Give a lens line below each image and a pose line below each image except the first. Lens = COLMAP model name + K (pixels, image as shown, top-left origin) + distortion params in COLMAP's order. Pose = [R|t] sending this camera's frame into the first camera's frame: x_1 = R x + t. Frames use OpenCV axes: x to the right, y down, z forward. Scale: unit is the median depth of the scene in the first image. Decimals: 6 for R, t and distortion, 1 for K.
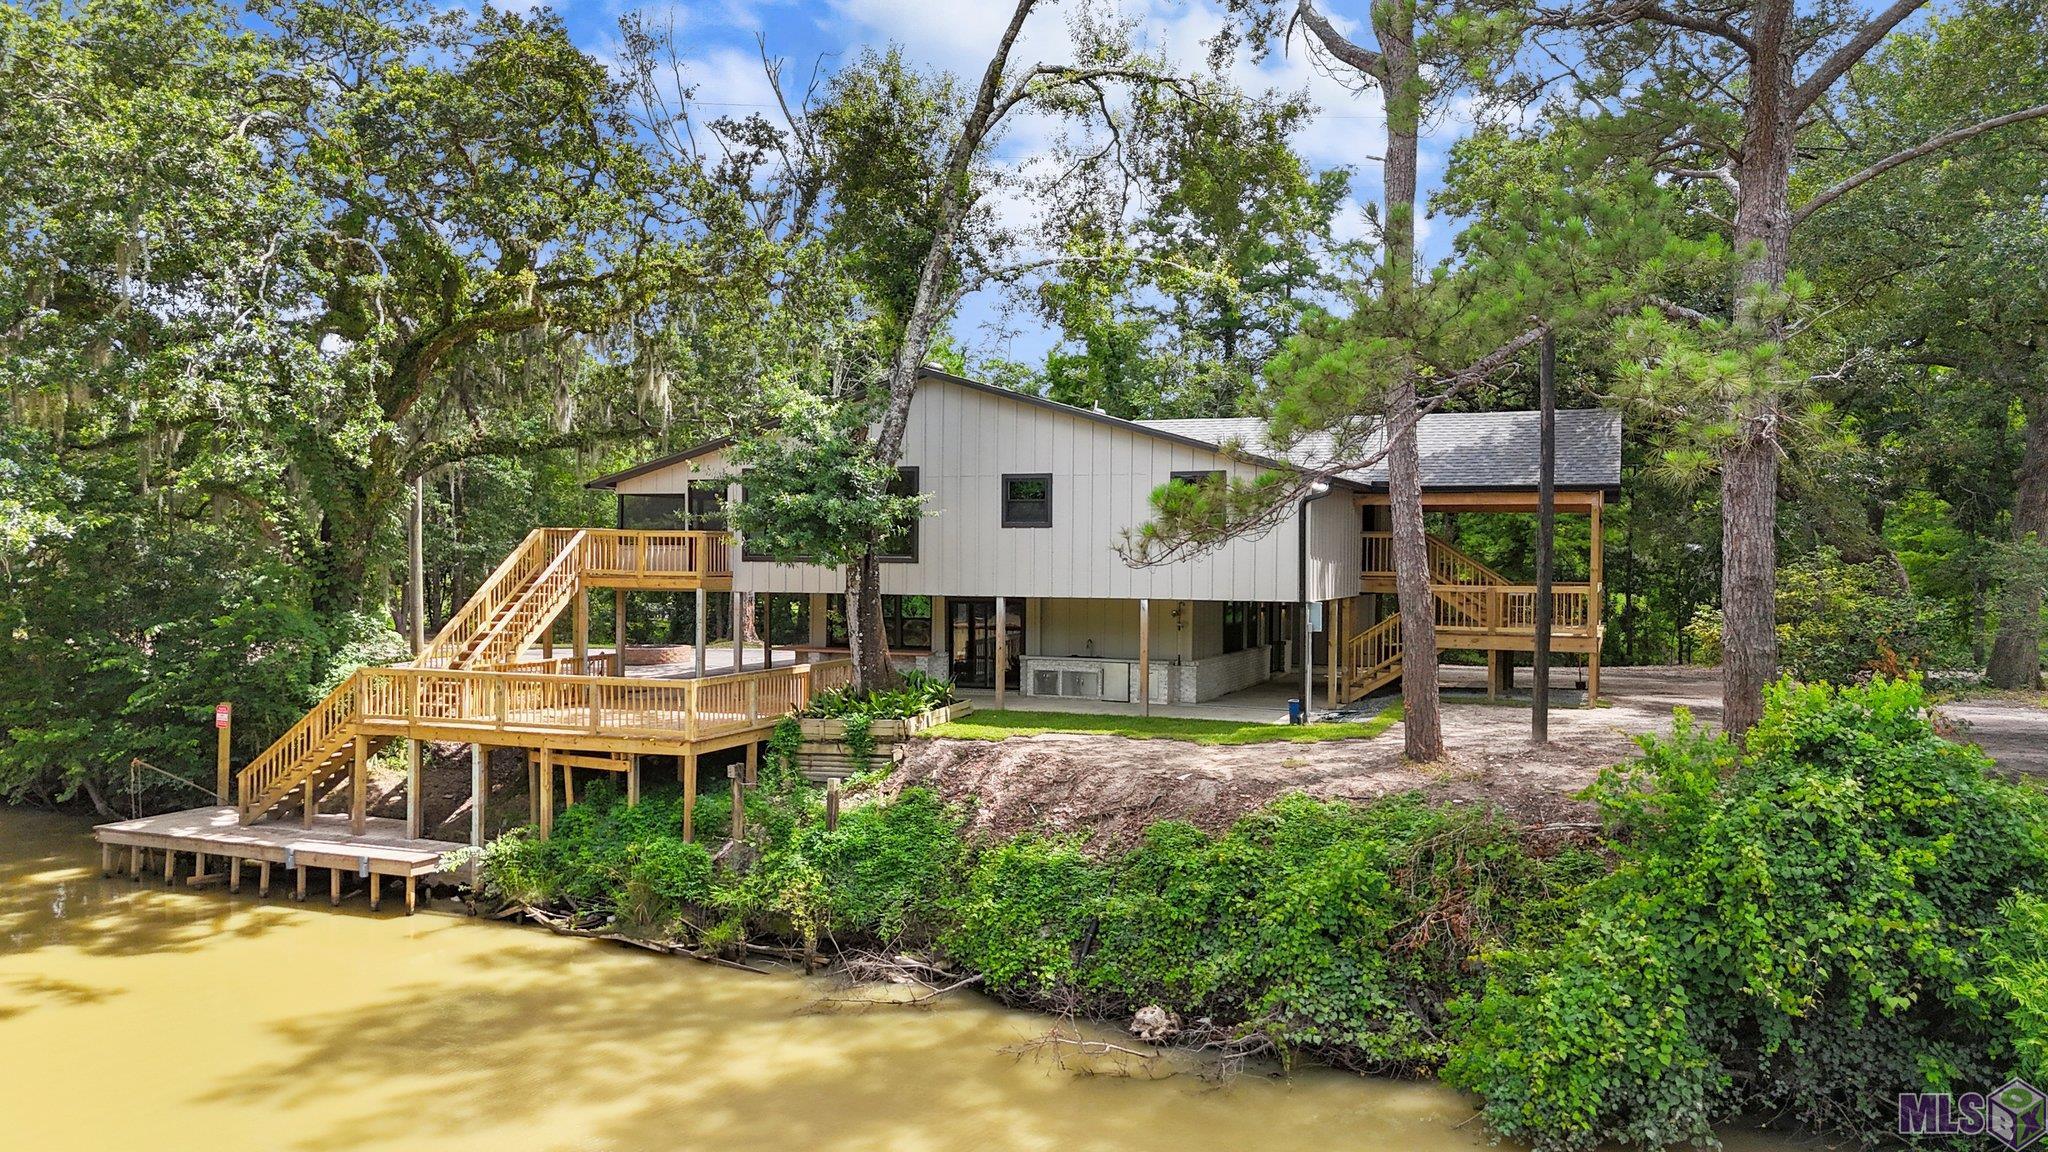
lens RADIAL K [[1542.5, 0, 1024.0], [0, 1542.5, 576.0], [0, 0, 1]] dist [0.004533, -0.079195]
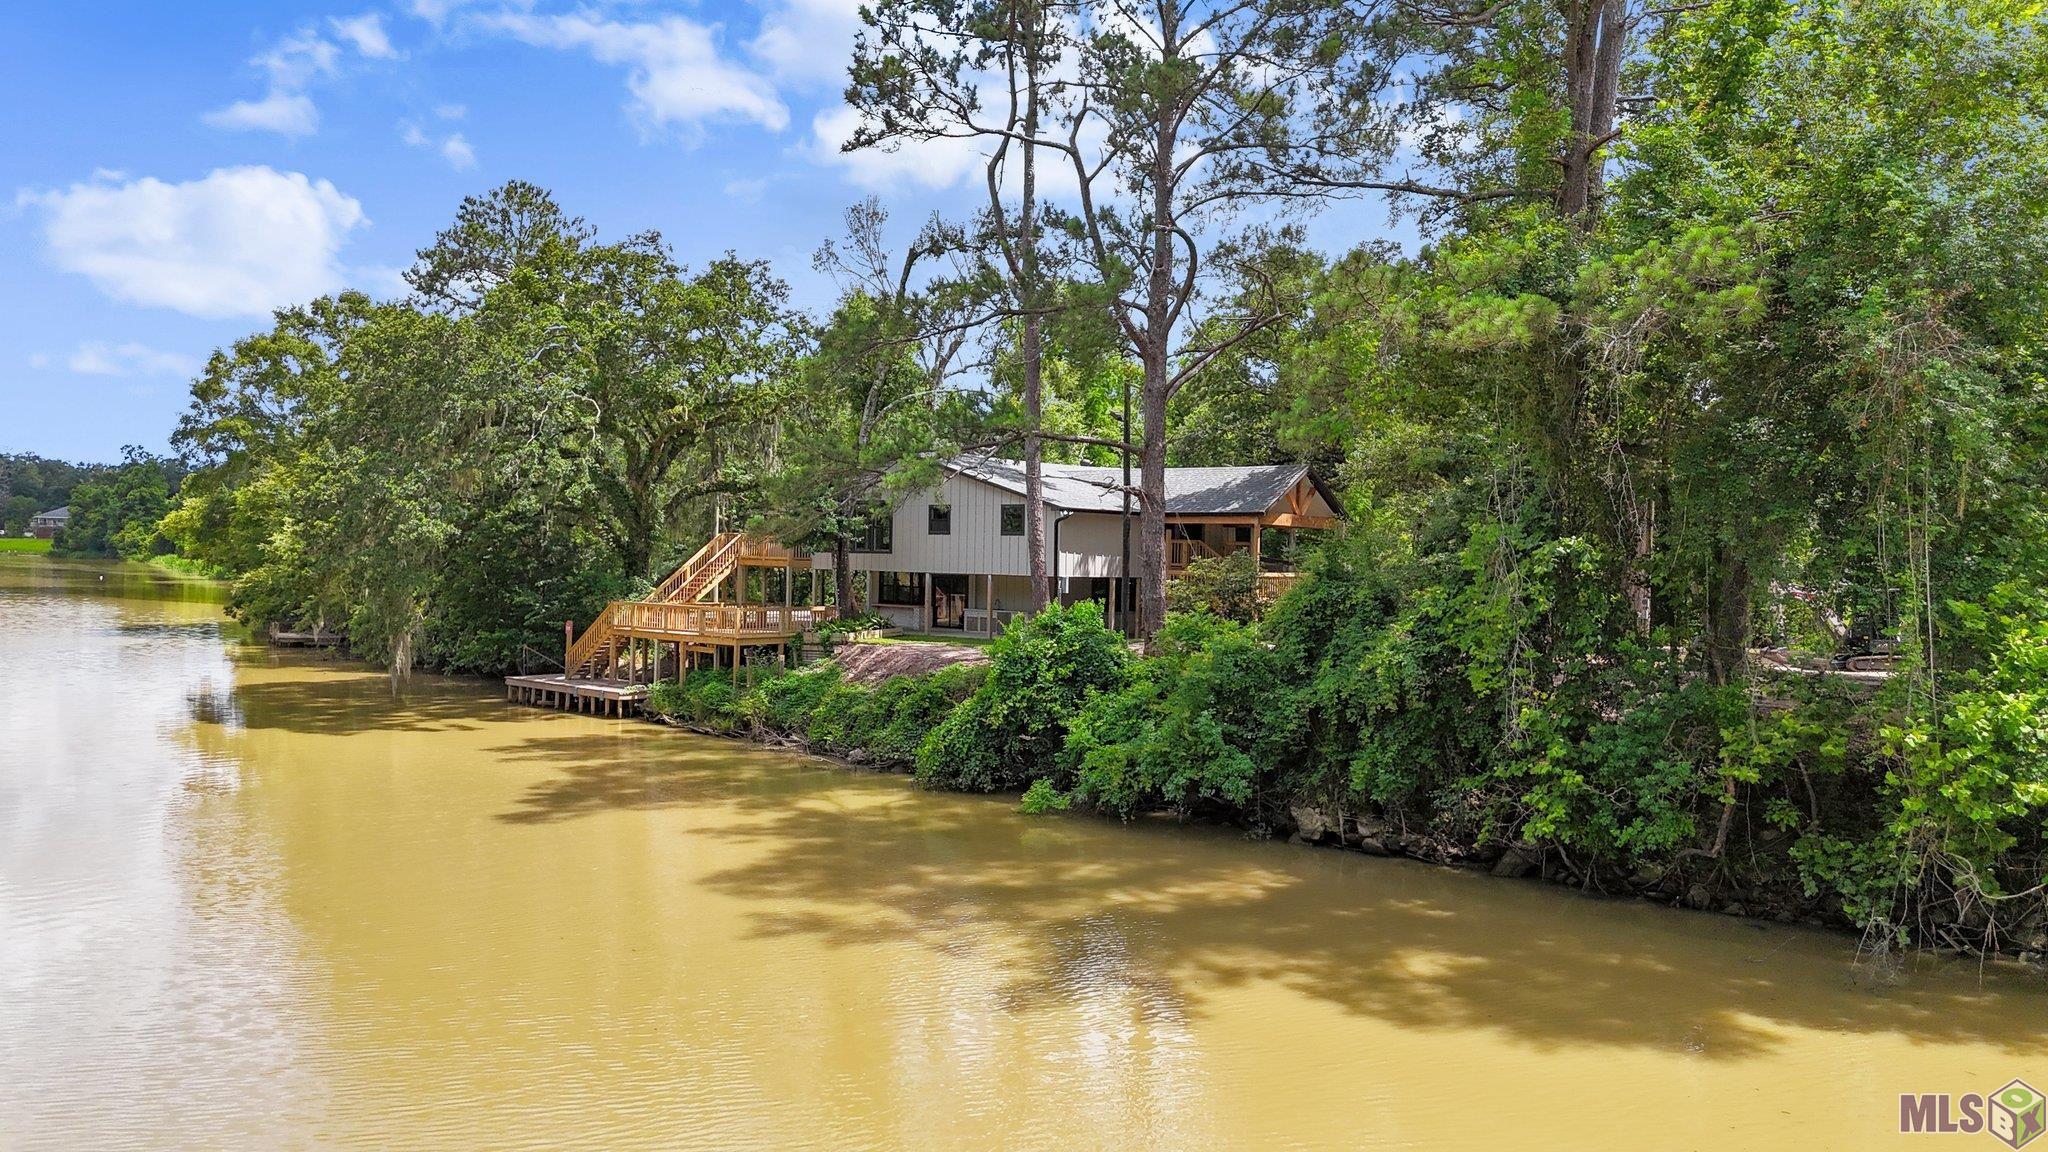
lens RADIAL K [[1542.5, 0, 1024.0], [0, 1542.5, 576.0], [0, 0, 1]] dist [0.004533, -0.079195]
pose [[0.939825, 0.017192, -0.341224, 0.778488], [-0.019609, 0.999801, -0.003635, 0.023451], [0.341094, 0.010108, 0.939975, -0.731599]]
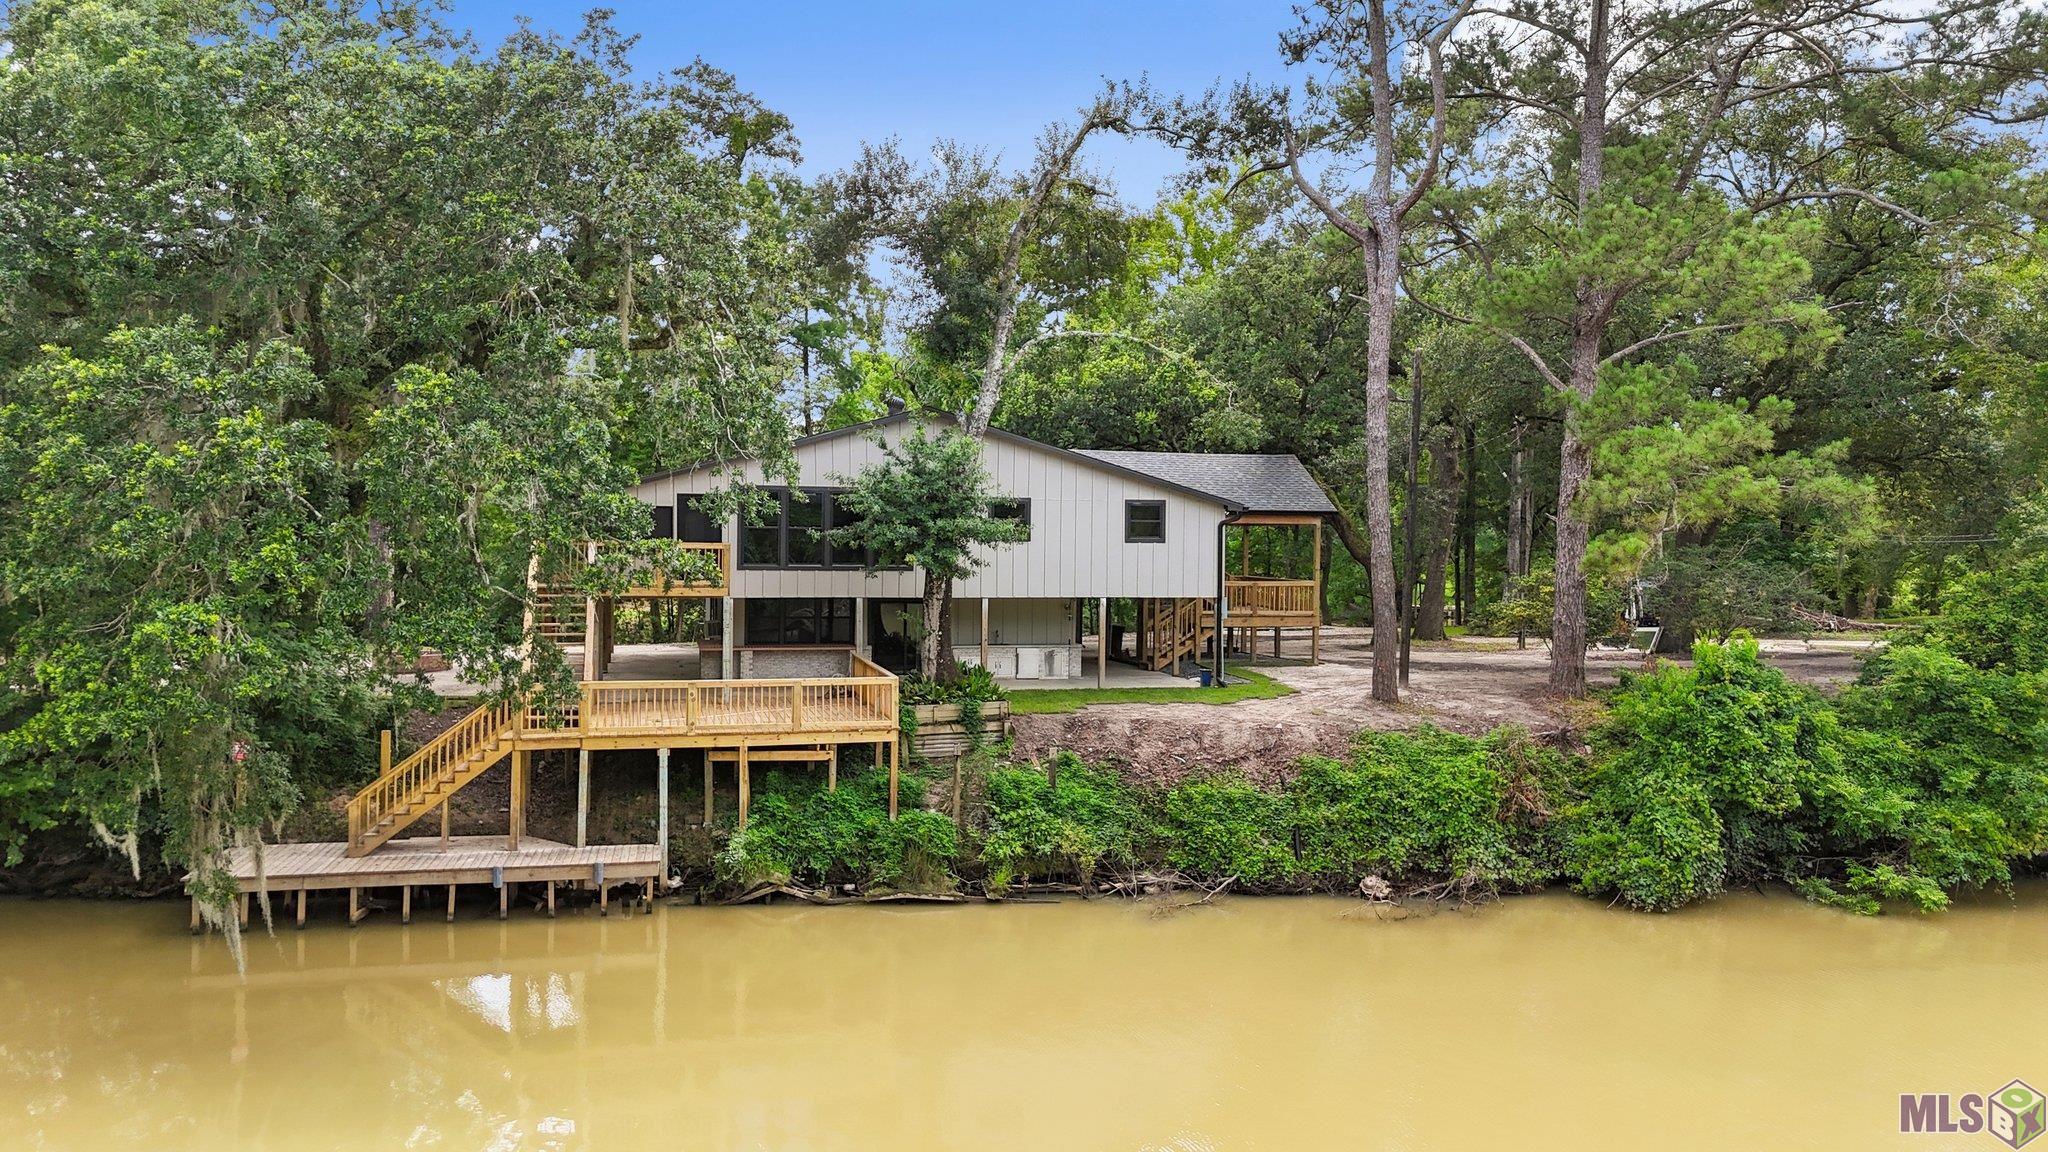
lens RADIAL K [[1542.5, 0, 1024.0], [0, 1542.5, 576.0], [0, 0, 1]] dist [0.004533, -0.079195]
pose [[0.820328, -0.015417, 0.571686, -0.755107], [0.004144, 0.999771, 0.021015, -0.031945], [-0.571879, -0.014871, 0.820203, -0.019279]]
